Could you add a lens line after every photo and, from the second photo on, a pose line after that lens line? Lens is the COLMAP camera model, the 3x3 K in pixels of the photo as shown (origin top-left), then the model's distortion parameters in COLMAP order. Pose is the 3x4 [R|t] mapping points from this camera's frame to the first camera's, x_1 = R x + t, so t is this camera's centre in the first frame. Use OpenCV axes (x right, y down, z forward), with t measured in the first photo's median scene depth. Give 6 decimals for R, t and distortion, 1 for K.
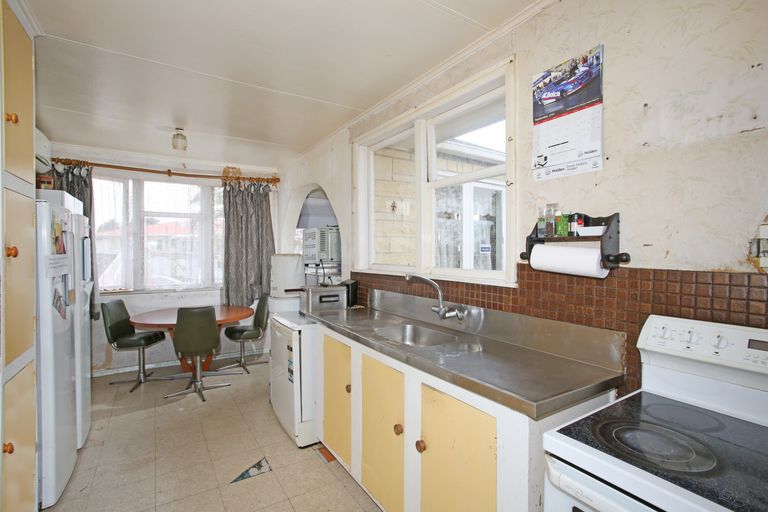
lens RADIAL K [[369.7, 0, 384.1], [0, 369.7, 249.4], [0, 0, 1]] dist [-0.004132, -0.000320]
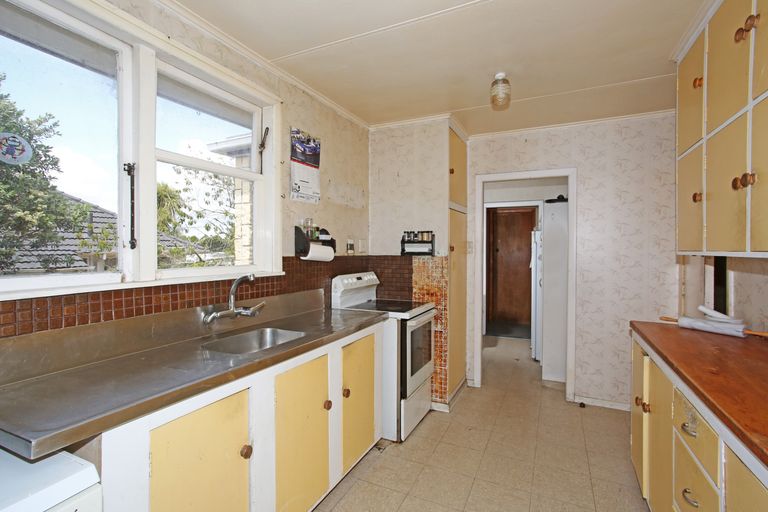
lens RADIAL K [[369.7, 0, 383.9], [0, 369.7, 255.3], [0, 0, 1]] dist [-0.004132, -0.000320]
pose [[-0.527109, -0.005359, 0.849781, -1.077929], [0.008132, 0.999903, 0.011350, 0.022788], [-0.849759, 0.012893, -0.527014, 1.551056]]
